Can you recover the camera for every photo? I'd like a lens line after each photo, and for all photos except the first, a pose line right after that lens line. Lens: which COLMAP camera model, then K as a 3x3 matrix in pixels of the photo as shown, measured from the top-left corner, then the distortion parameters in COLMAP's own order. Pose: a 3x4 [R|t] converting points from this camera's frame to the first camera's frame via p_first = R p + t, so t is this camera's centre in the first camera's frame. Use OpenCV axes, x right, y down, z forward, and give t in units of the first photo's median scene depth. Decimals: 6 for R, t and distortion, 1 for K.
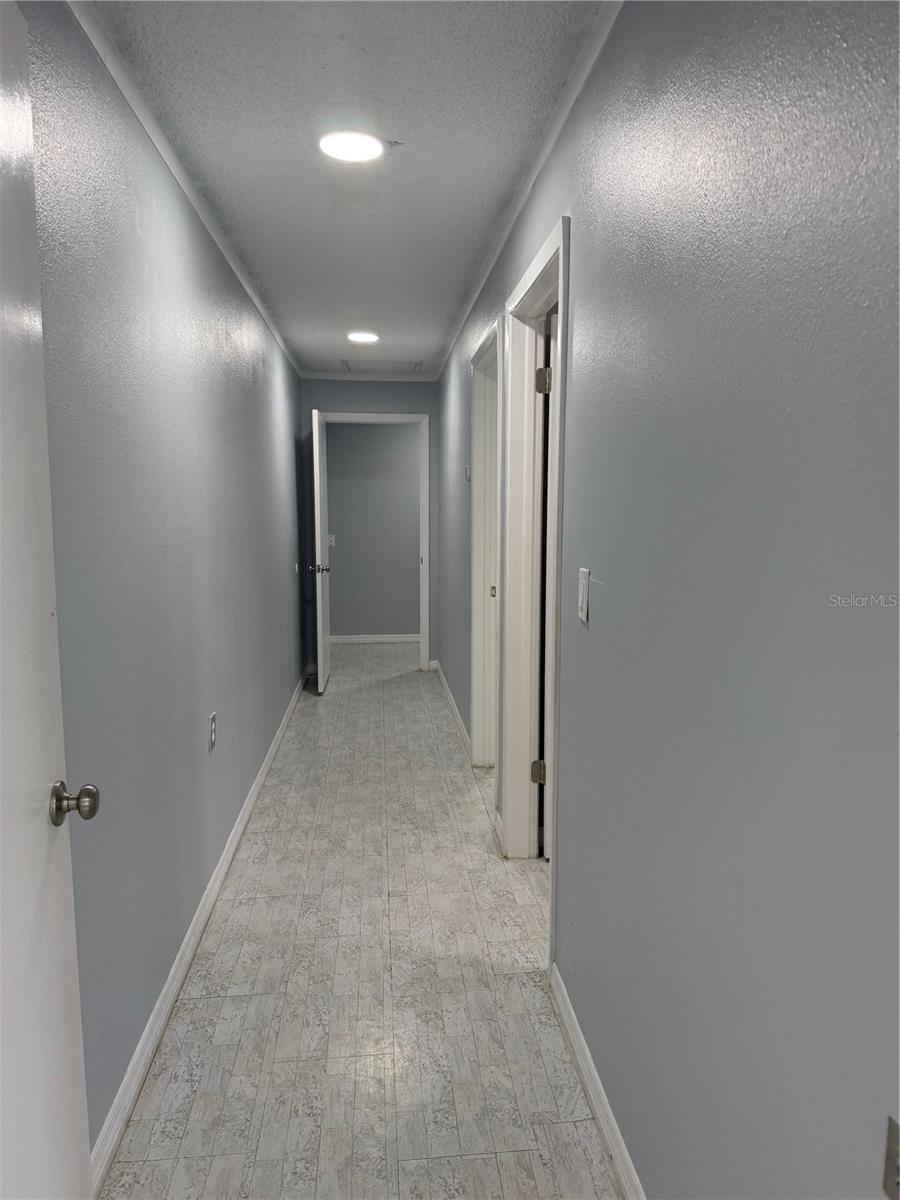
lens RADIAL K [[852.6, 0, 450.0], [0, 852.6, 600.0], [0, 0, 1]] dist [0.073112, -0.091969]
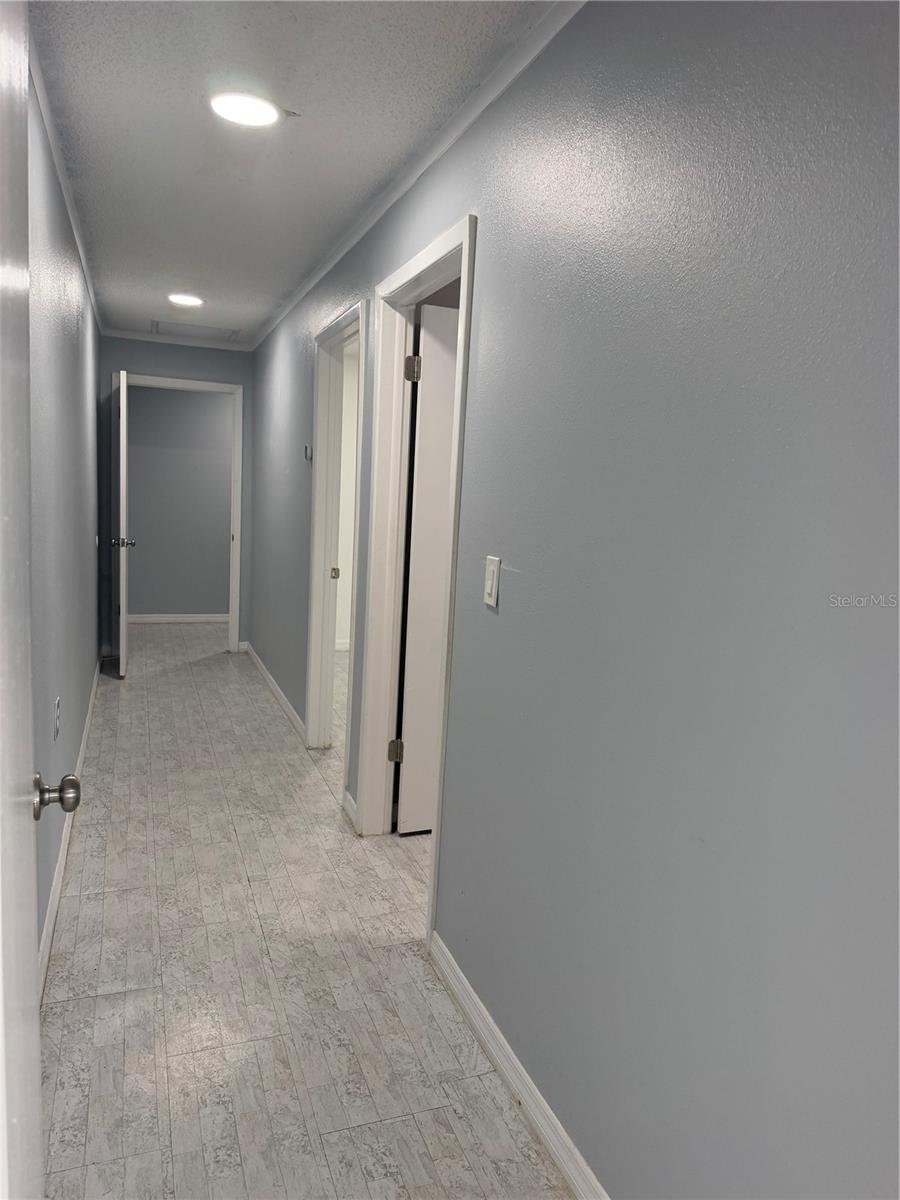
lens RADIAL K [[856.4, 0, 443.8], [0, 856.4, 601.0], [0, 0, 1]] dist [0.057262, -0.059479]
pose [[0.966420, 0.016354, 0.256447, -0.121311], [-0.022437, 0.999532, 0.020814, -0.001976], [-0.255987, -0.025869, 0.966334, -0.004389]]
